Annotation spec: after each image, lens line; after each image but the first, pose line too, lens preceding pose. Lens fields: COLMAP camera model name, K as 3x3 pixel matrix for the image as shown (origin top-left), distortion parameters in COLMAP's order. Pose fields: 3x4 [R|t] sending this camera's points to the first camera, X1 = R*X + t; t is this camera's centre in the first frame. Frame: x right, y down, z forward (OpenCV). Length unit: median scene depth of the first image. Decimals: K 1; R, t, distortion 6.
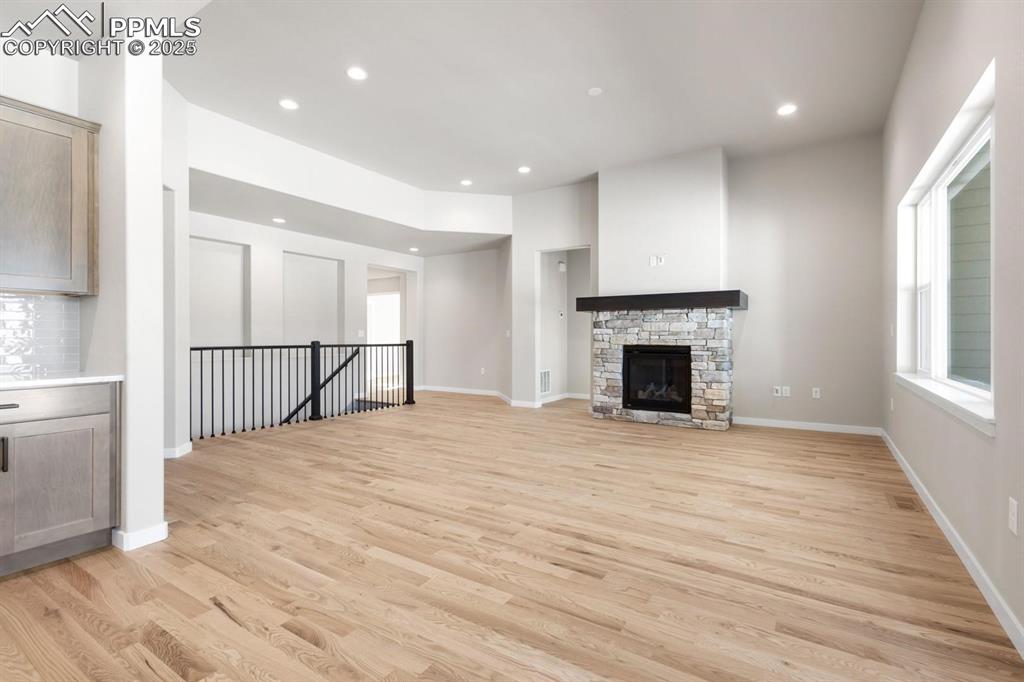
lens RADIAL K [[473.4, 0, 512.6], [0, 473.4, 336.7], [0, 0, 1]] dist [0.005476, -0.000463]
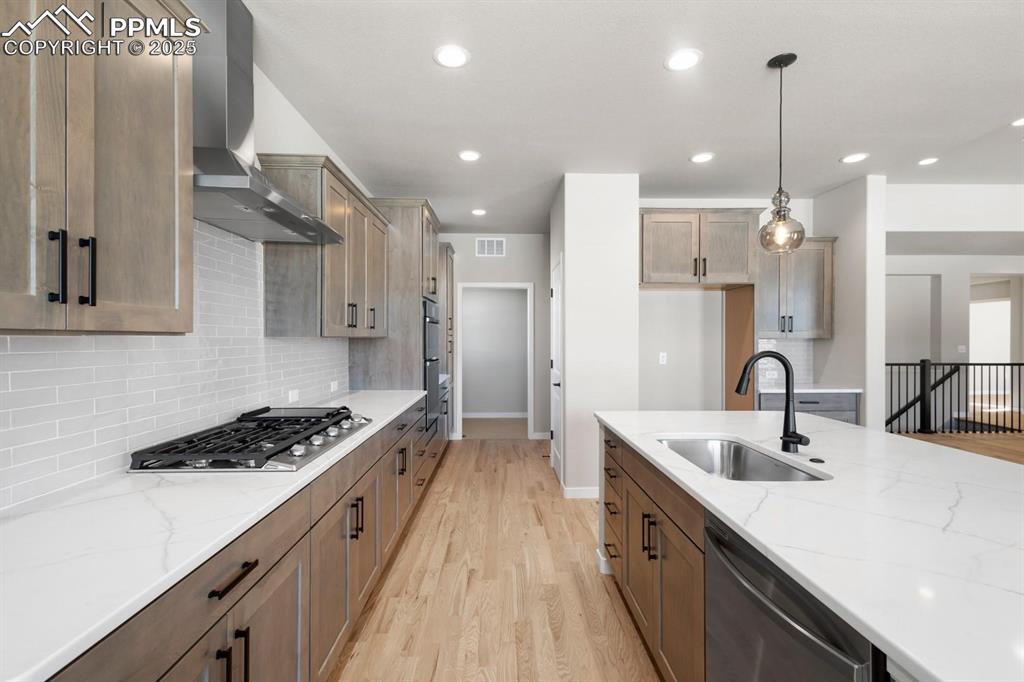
lens RADIAL K [[469.4, 0, 510.5], [0, 469.4, 339.0], [0, 0, 1]] dist [0.001648, 0.000413]
pose [[0.557816, -0.001288, -0.829964, -0.144551], [0.001851, 0.999998, -0.000307, -0.093951], [0.829963, -0.001365, 0.557817, -0.898011]]
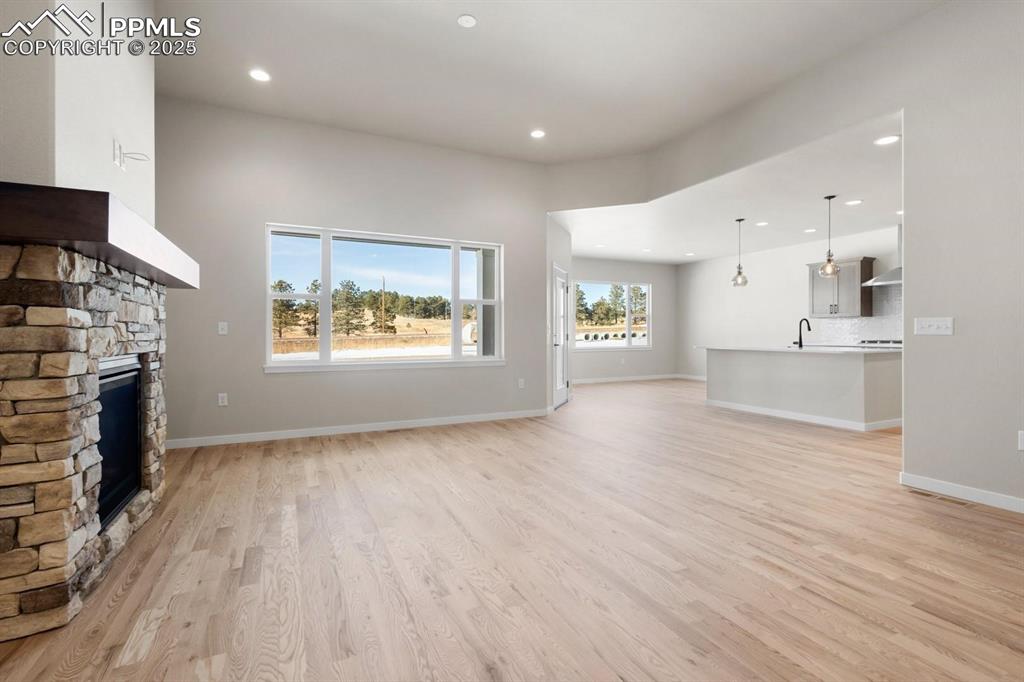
lens RADIAL K [[471.8, 0, 514.3], [0, 471.8, 331.3], [0, 0, 1]] dist [0.003010, 0.000182]
pose [[-0.852836, 0.003040, 0.522170, -0.524792], [0.001574, 0.999993, -0.003252, -0.000738], [-0.522176, -0.001951, -0.852835, 2.831497]]
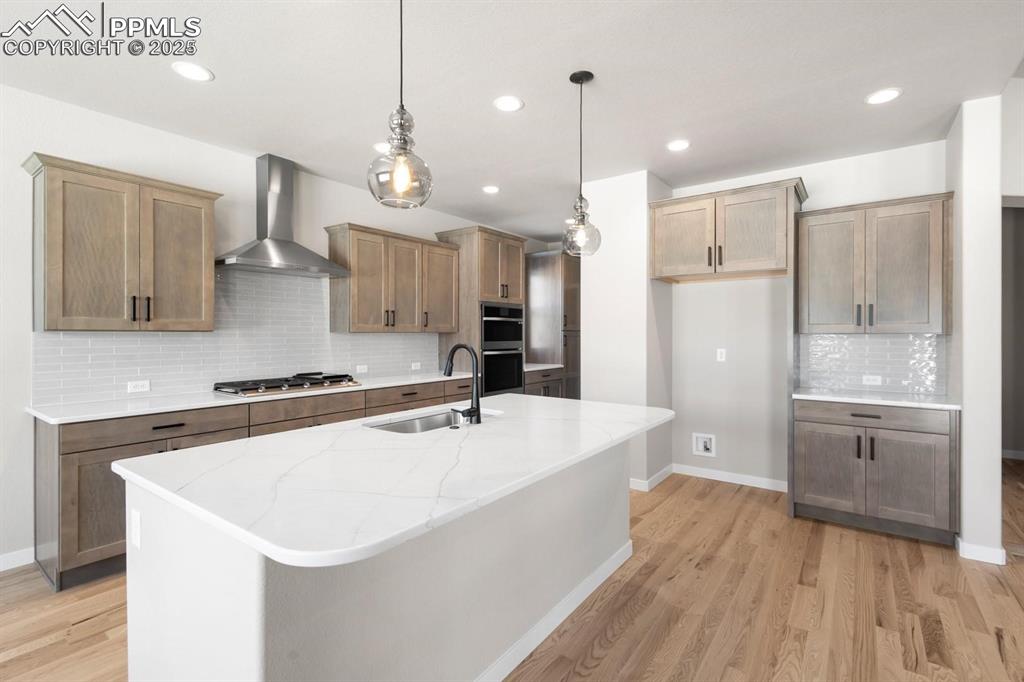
lens RADIAL K [[473.4, 0, 512.6], [0, 473.4, 336.7], [0, 0, 1]] dist [0.005476, -0.000463]
pose [[-0.063066, 0.004727, -0.997998, 0.405131], [0.000209, 0.999989, 0.004723, -0.091643], [0.998009, 0.000089, -0.063066, -0.023973]]
